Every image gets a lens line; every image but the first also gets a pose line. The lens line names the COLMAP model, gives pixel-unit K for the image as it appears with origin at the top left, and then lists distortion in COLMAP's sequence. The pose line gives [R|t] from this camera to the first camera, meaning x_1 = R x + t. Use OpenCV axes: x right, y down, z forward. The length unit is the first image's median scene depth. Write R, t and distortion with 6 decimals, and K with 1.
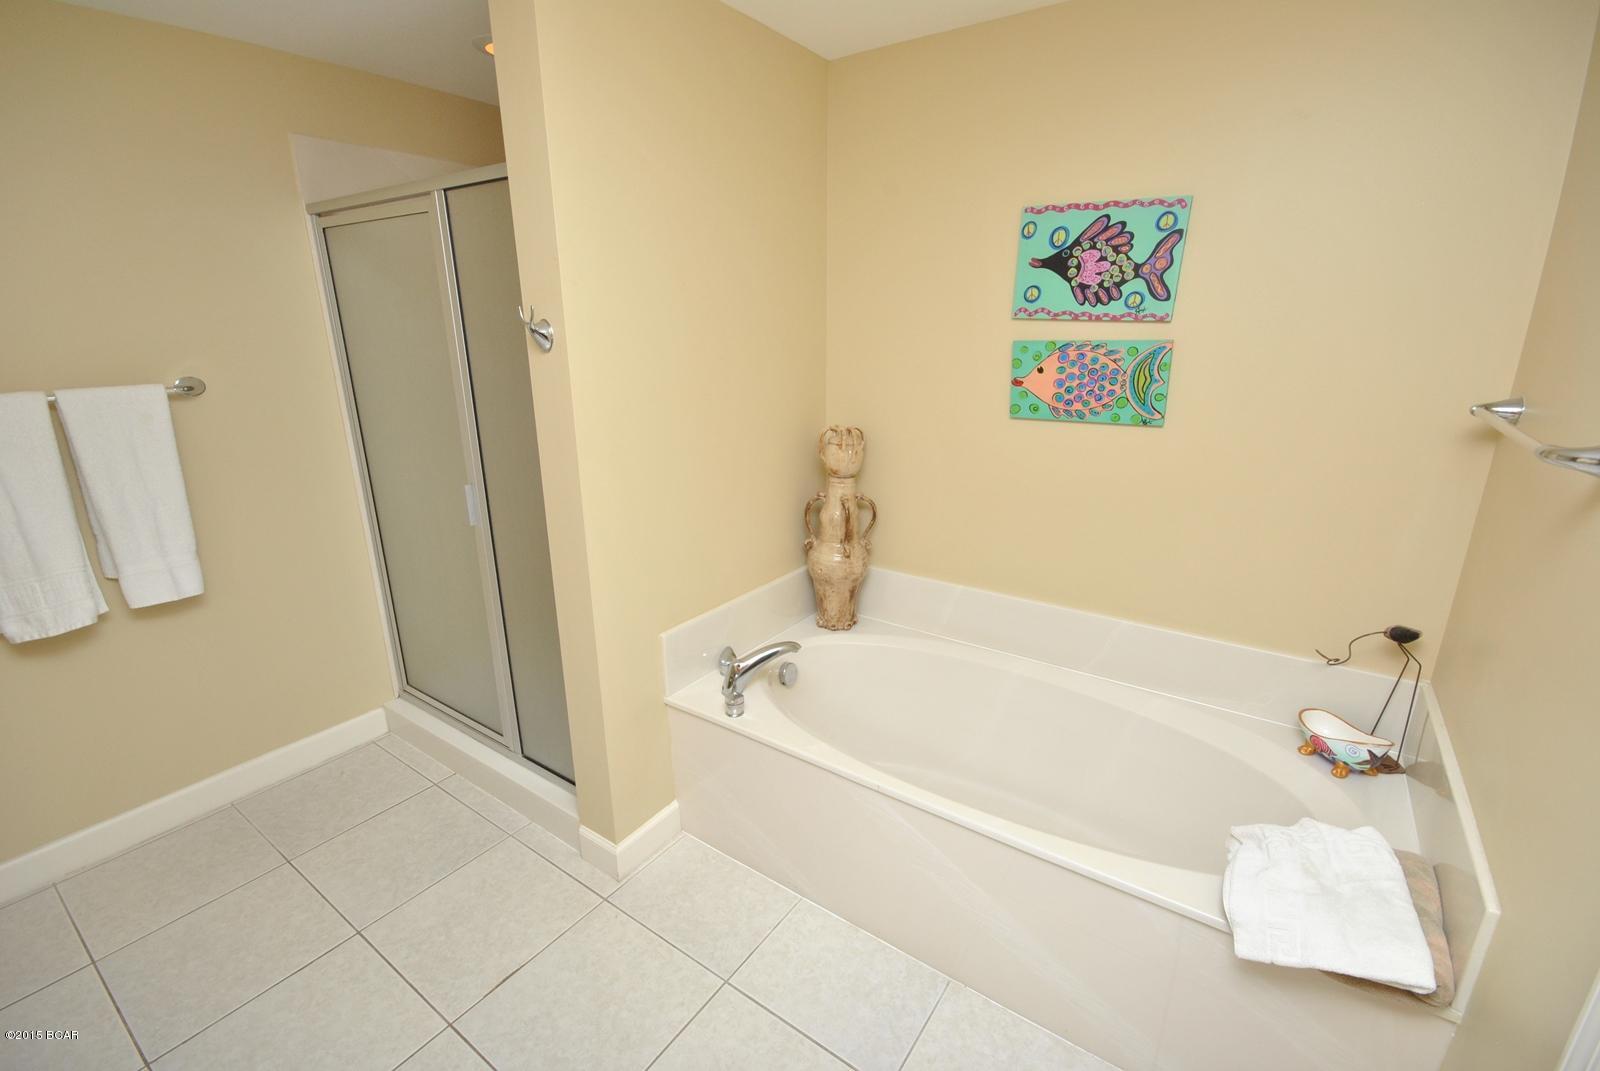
lens RADIAL K [[705.2, 0, 807.7], [0, 705.2, 537.1], [0, 0, 1]] dist [0.003473, -0.007554]
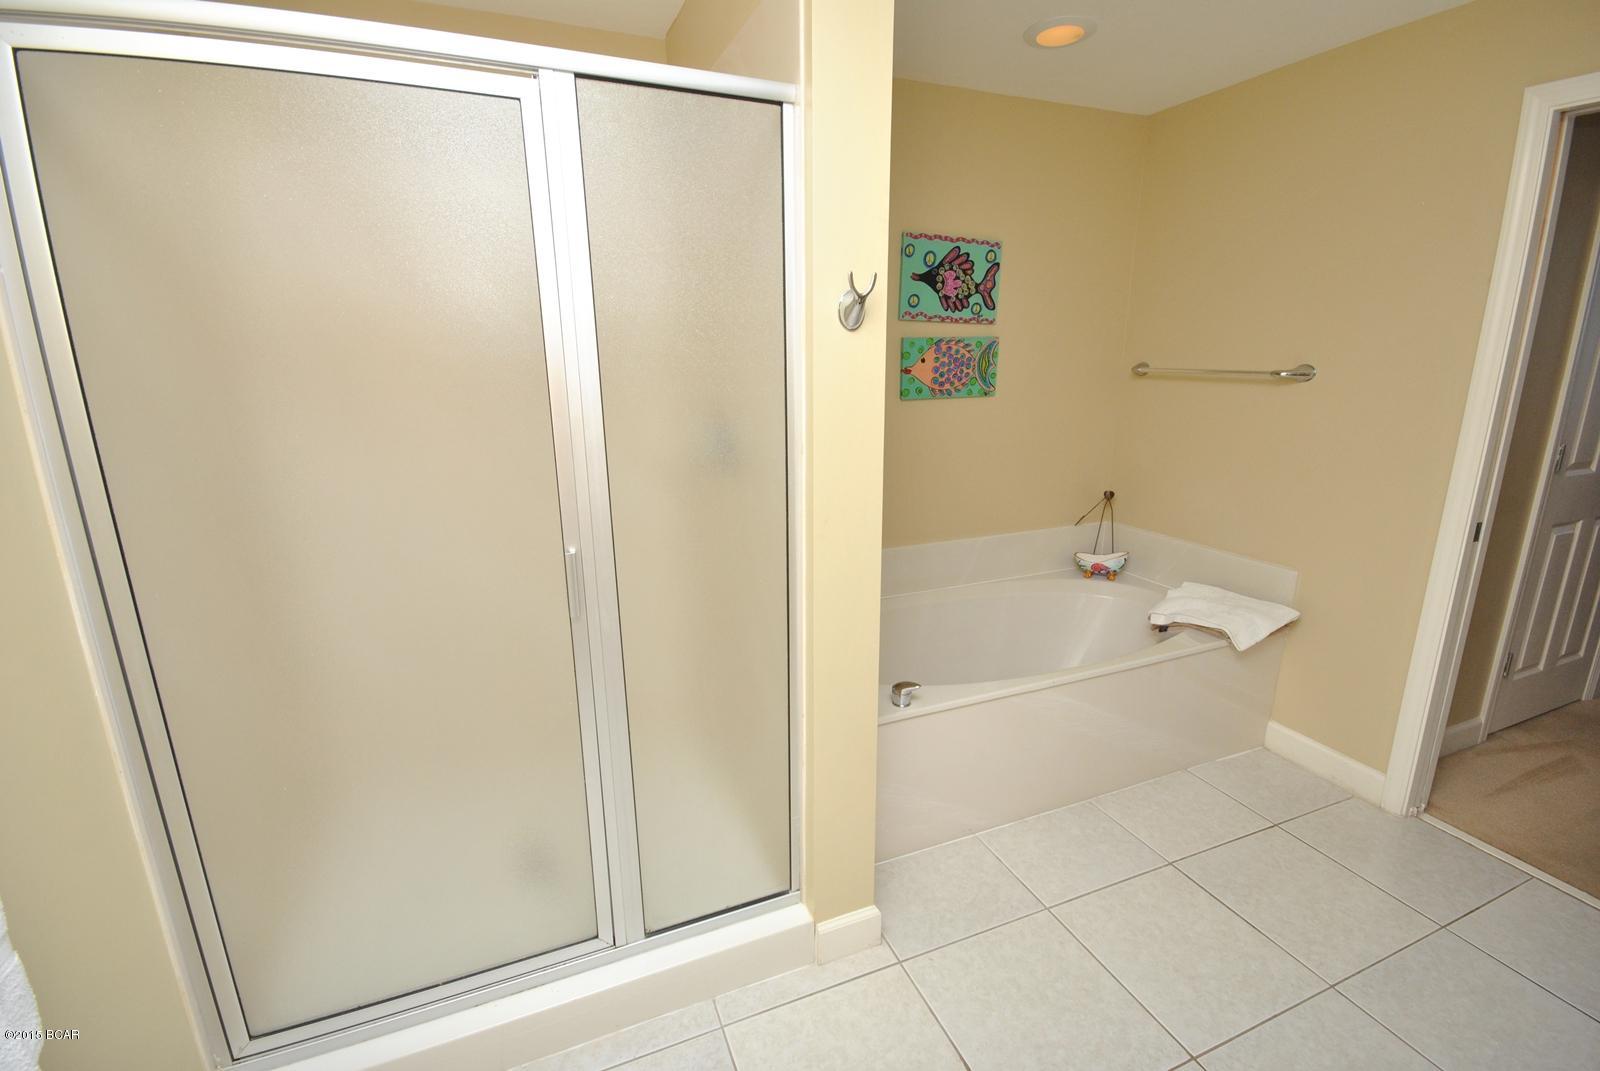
lens RADIAL K [[705.2, 0, 805.4], [0, 705.2, 531.5], [0, 0, 1]] dist [0.003473, -0.007554]
pose [[0.540685, -0.207478, 0.815238, -0.958801], [0.243880, 0.966149, 0.084138, -0.102743], [-0.805098, 0.153328, 0.572981, 0.518270]]
